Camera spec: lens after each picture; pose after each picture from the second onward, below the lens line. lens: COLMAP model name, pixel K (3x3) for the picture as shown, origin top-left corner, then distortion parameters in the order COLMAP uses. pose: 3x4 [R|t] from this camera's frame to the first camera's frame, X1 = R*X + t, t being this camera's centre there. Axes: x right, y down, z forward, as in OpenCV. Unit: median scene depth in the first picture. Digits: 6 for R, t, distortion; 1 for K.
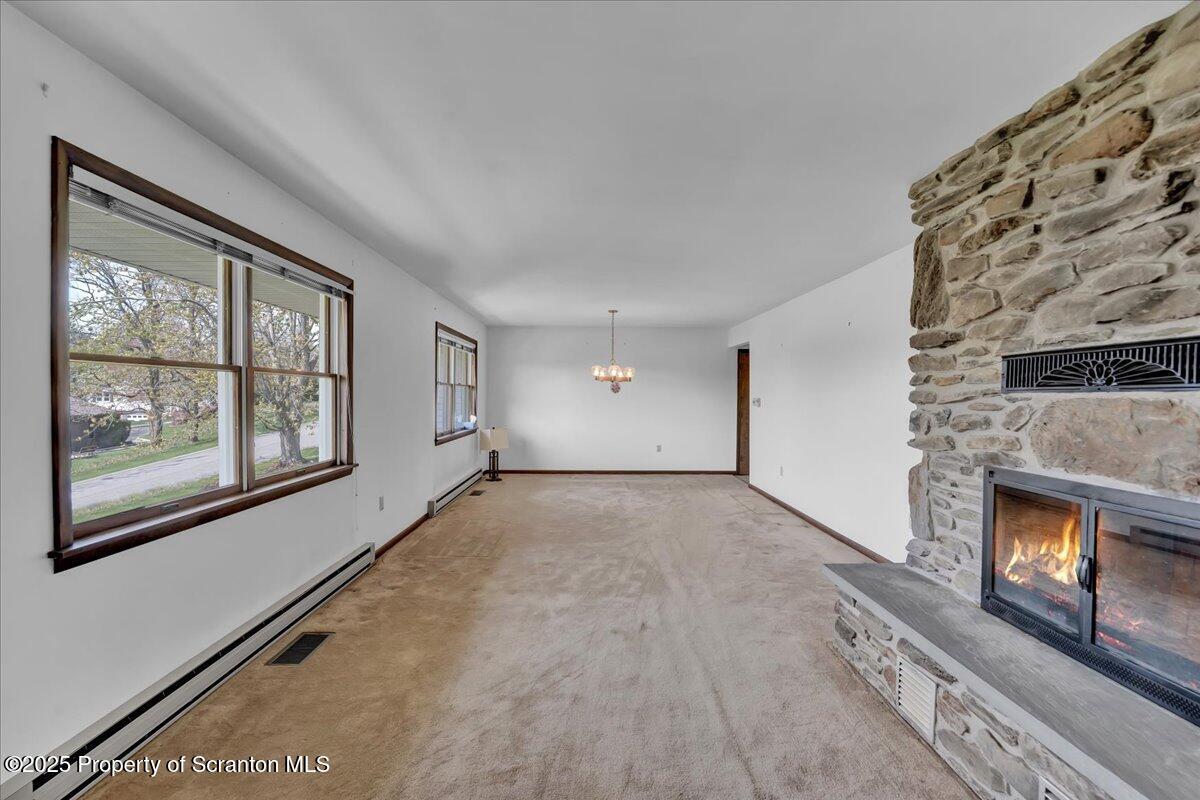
lens RADIAL K [[502.2, 0, 588.4], [0, 502.2, 400.2], [0, 0, 1]] dist [-0.029265, 0.003545]
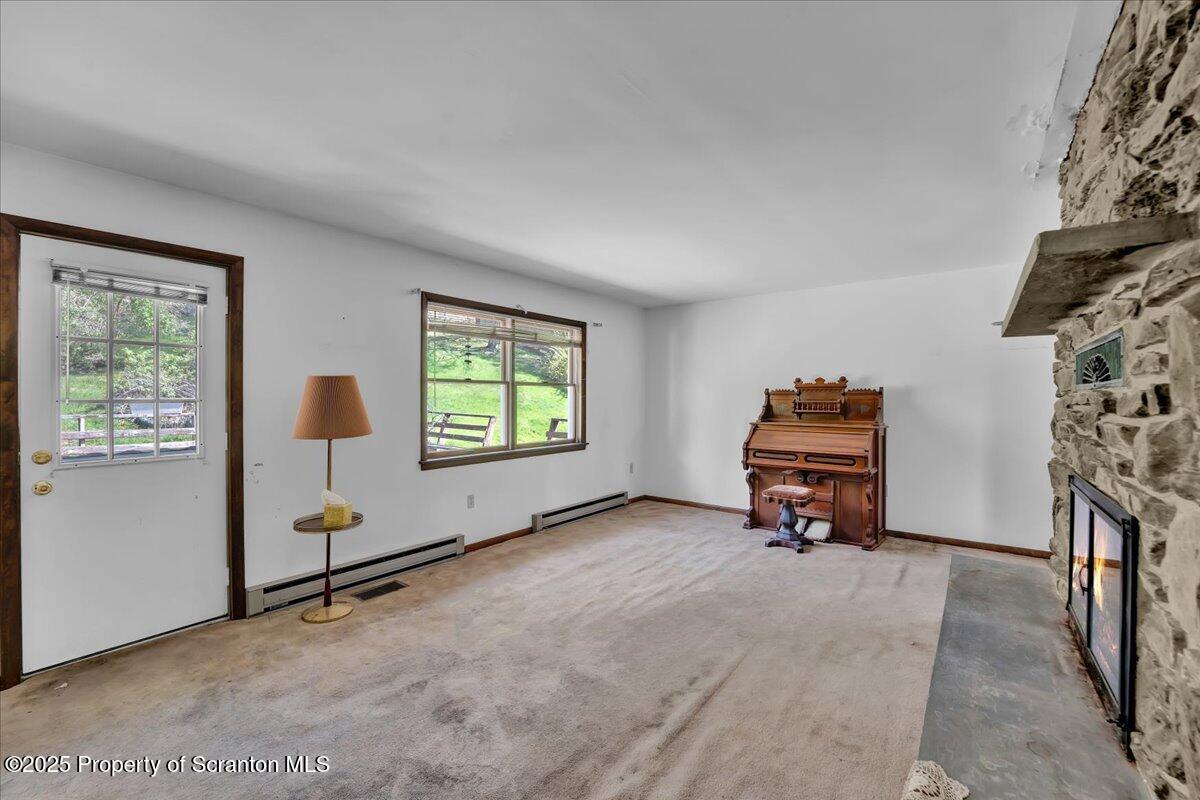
lens RADIAL K [[491.0, 0, 599.8], [0, 491.0, 399.6], [0, 0, 1]] dist [-0.019026, 0.000681]
pose [[0.797187, 0.001794, -0.603729, 0.830790], [-0.006806, 0.999959, -0.006016, 0.008521], [0.603693, 0.008905, 0.797167, -0.313591]]
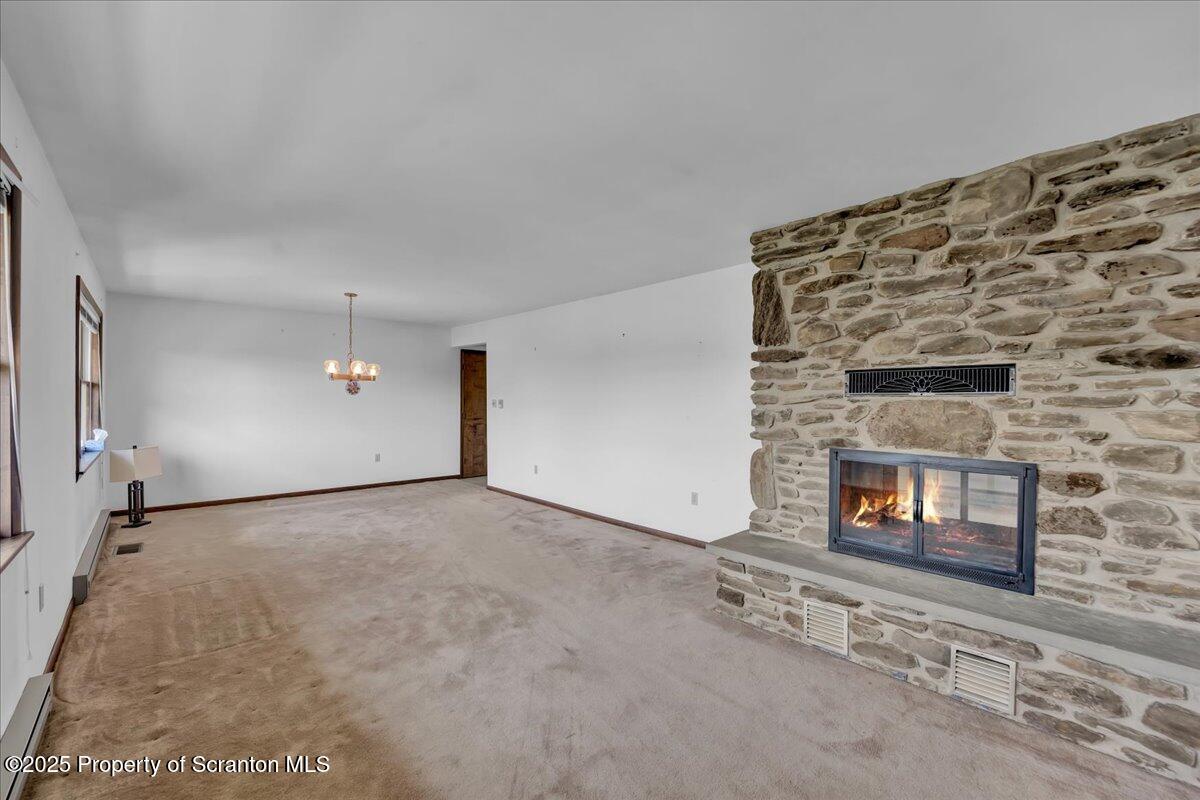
lens RADIAL K [[502.2, 0, 605.1], [0, 502.2, 399.1], [0, 0, 1]] dist [-0.029265, 0.003545]
pose [[0.739435, -0.005318, 0.673207, -0.514256], [0.006888, 0.999976, 0.000333, -0.009454], [-0.673193, 0.004391, 0.739454, 0.316568]]
